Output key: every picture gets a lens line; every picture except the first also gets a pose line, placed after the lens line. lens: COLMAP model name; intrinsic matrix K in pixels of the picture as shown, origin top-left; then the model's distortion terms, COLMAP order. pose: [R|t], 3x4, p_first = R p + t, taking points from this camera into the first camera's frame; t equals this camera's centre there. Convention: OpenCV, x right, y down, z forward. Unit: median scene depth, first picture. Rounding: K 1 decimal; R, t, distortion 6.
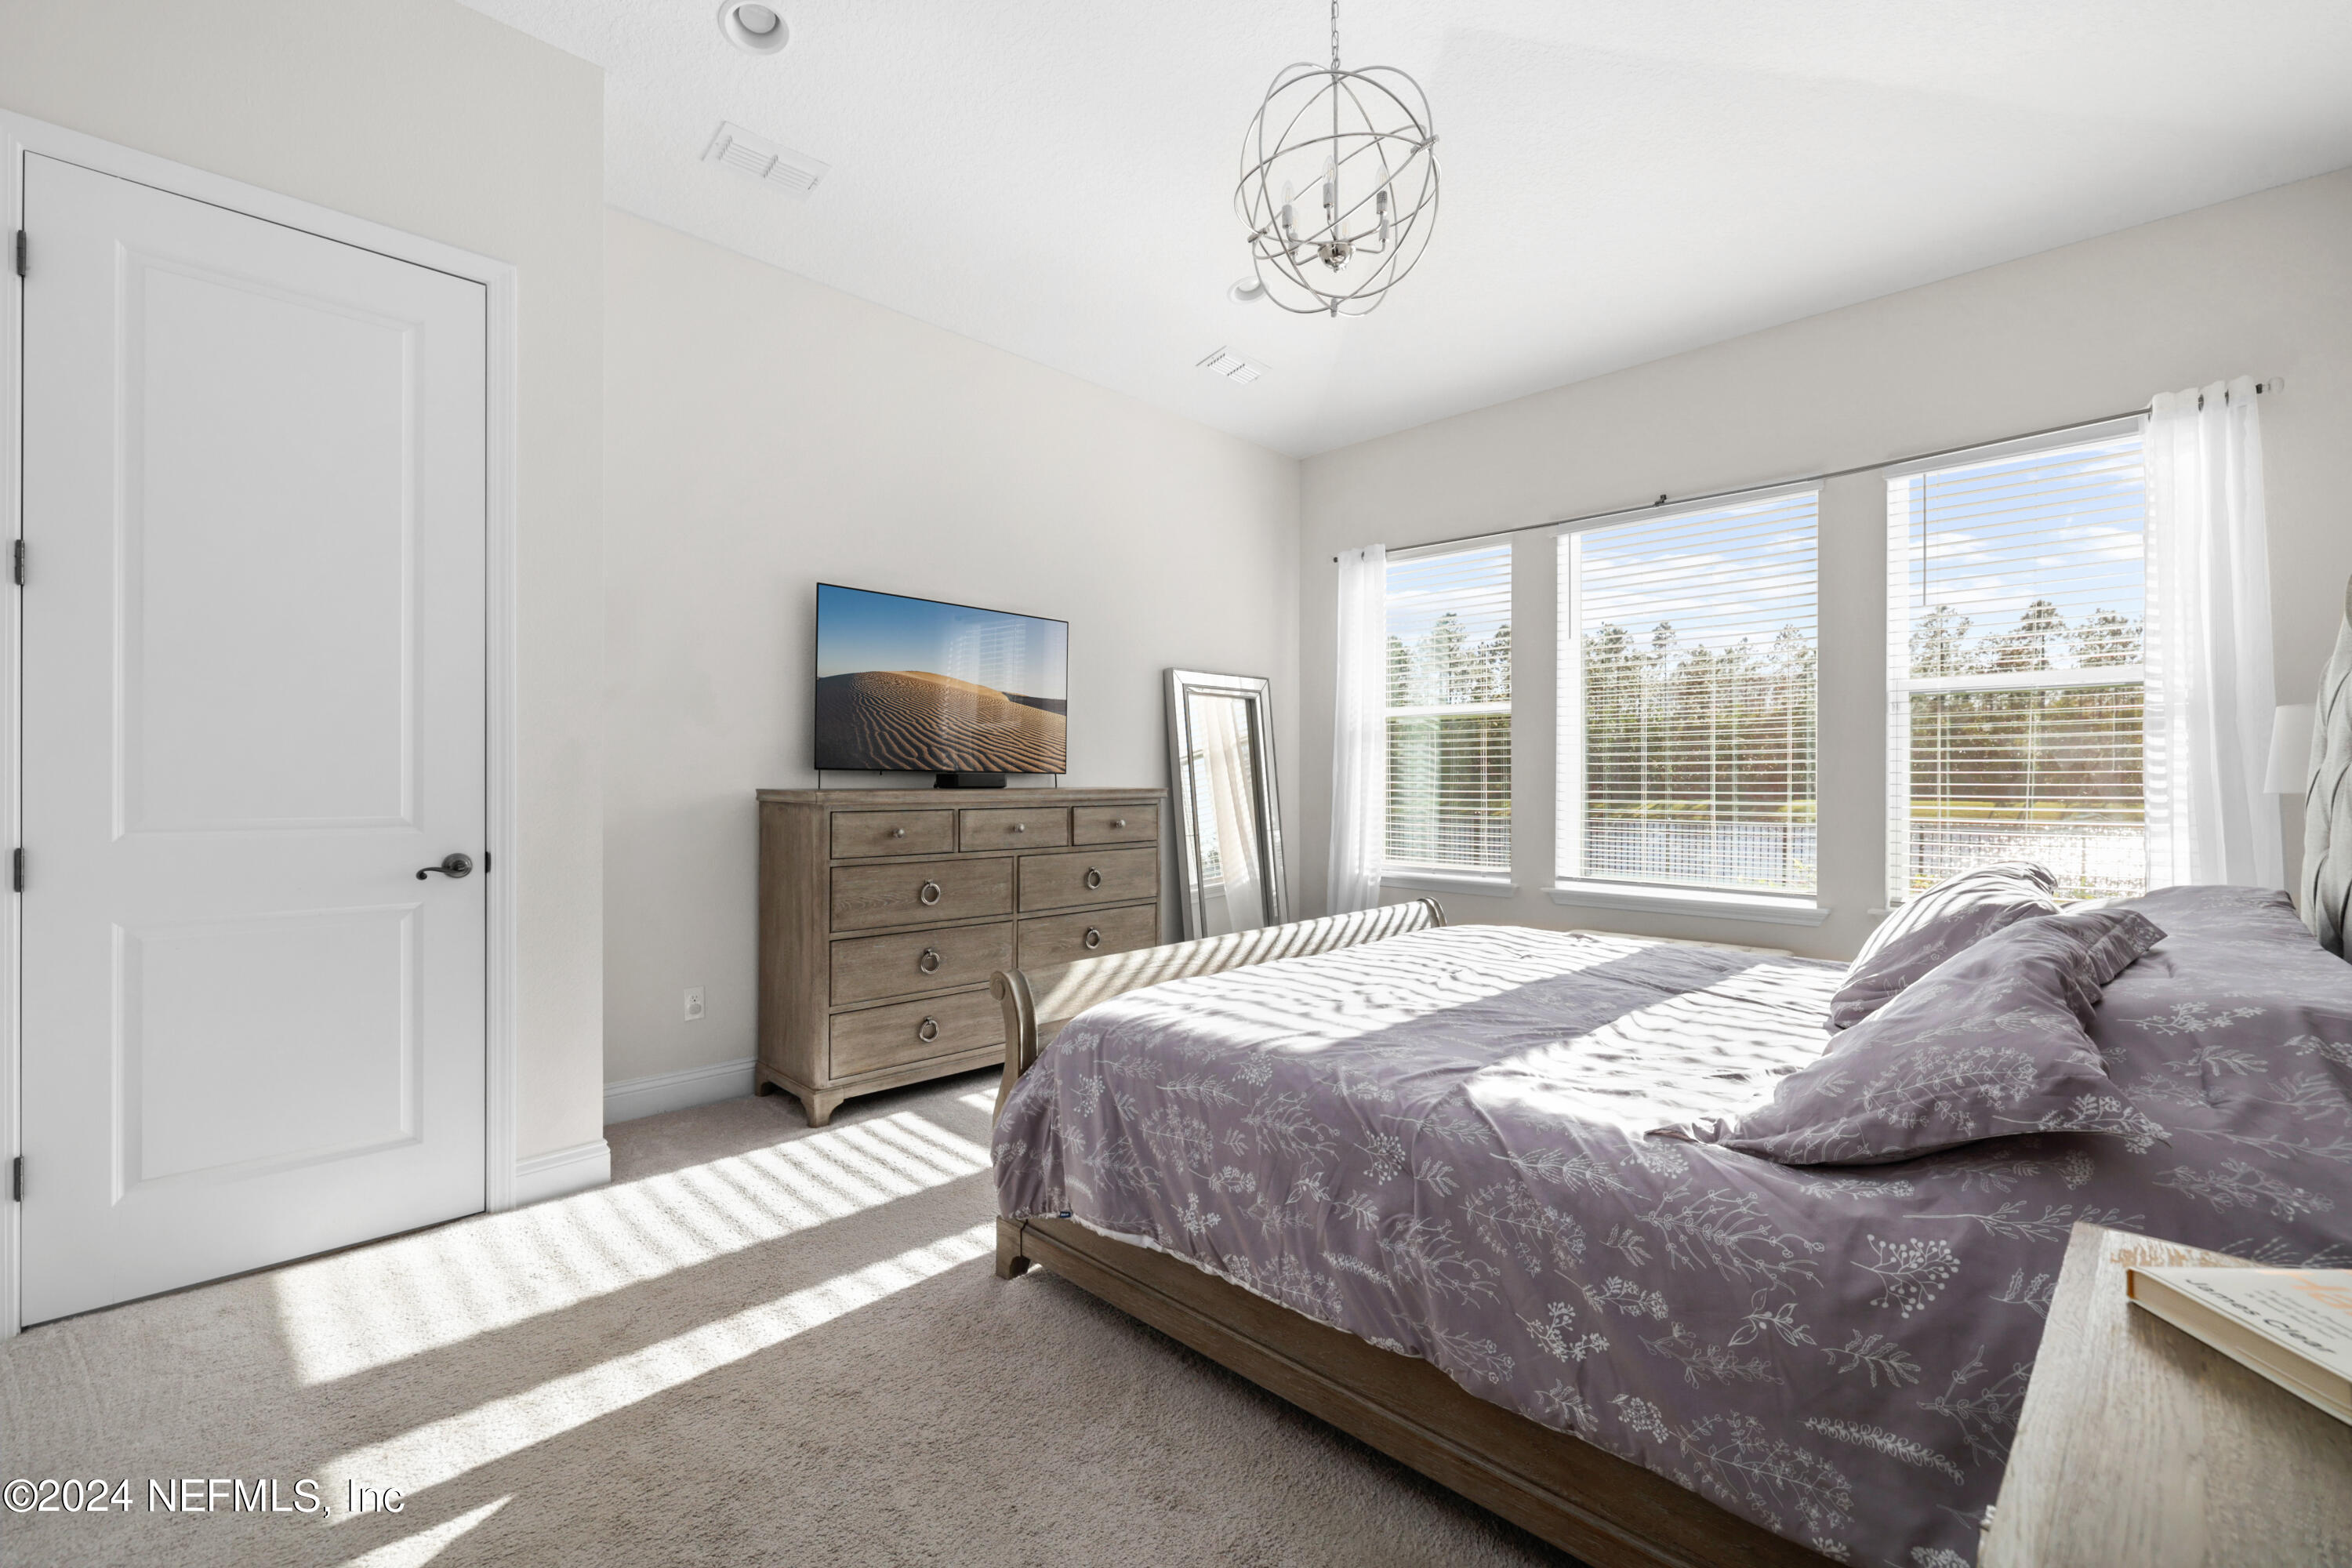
lens RADIAL K [[1005.8, 0, 1186.5], [0, 1005.8, 758.8], [0, 0, 1]] dist [0.002841, -0.000169]
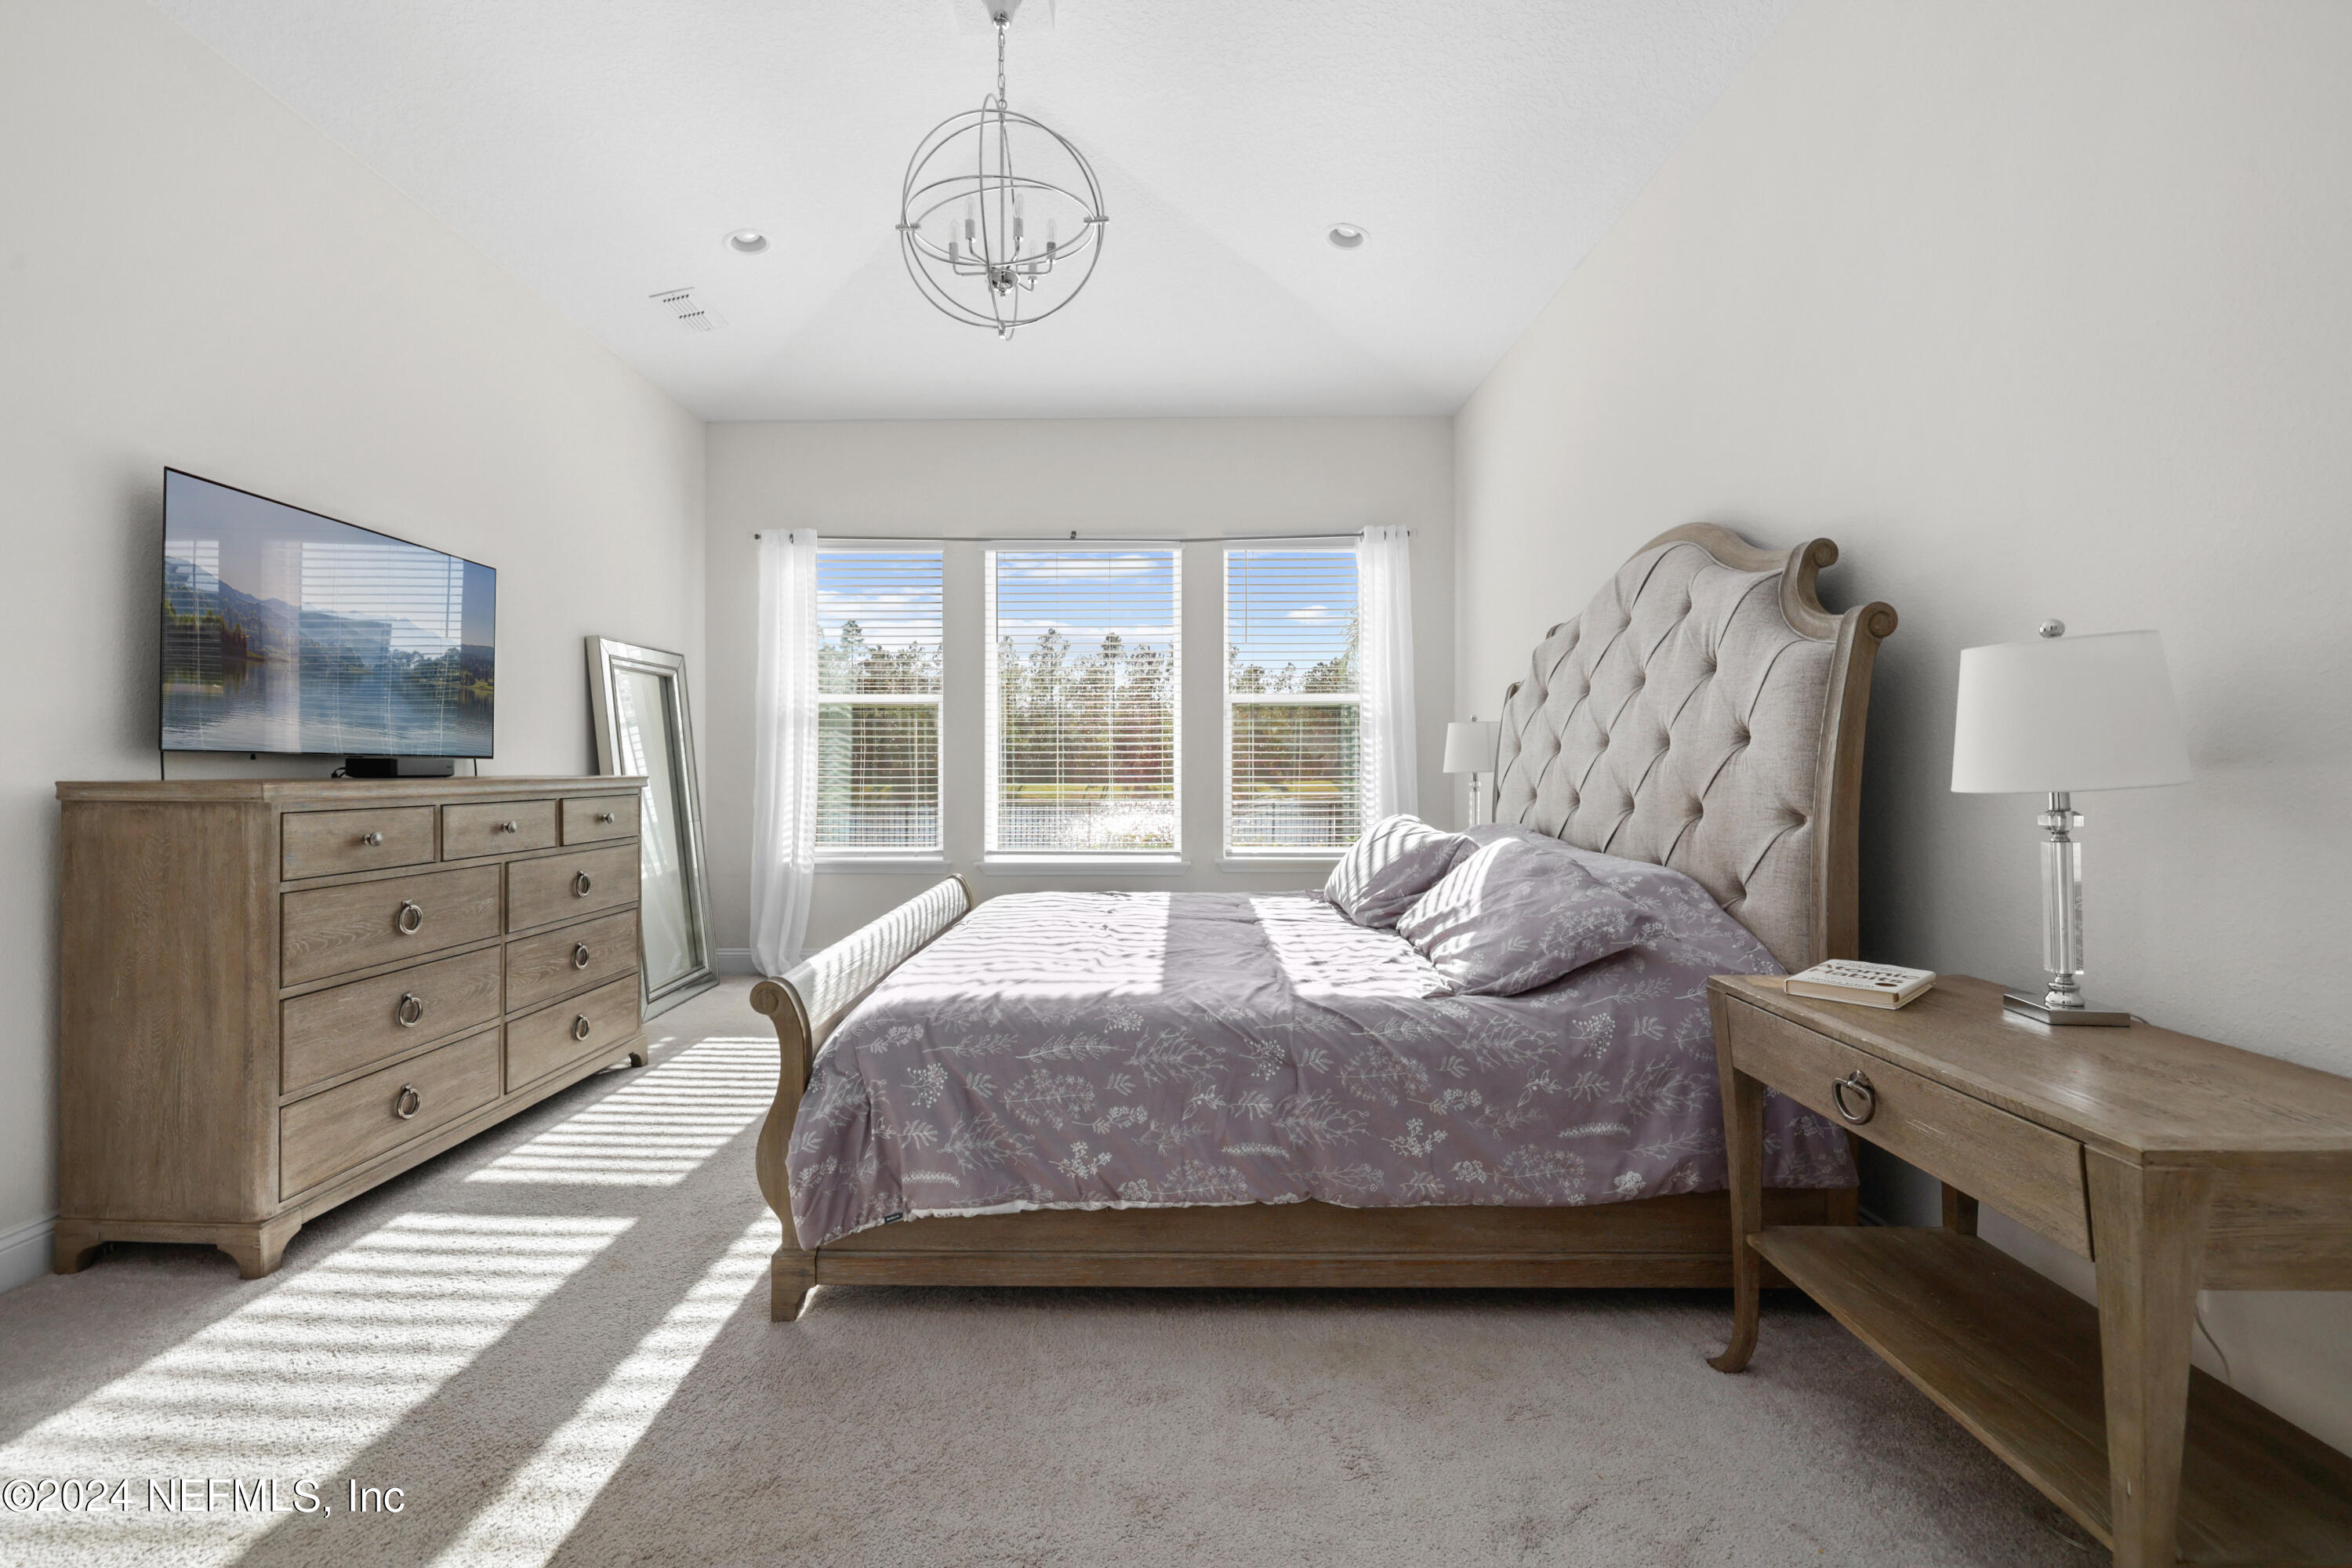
lens RADIAL K [[993.6, 0, 1150.7], [0, 993.6, 747.3], [0, 0, 1]] dist [-0.003007, -0.000051]
pose [[0.719053, 0.011589, 0.694859, -0.474369], [-0.011681, 0.999921, -0.004589, 0.004976], [-0.694858, -0.004817, 0.719131, 0.118382]]
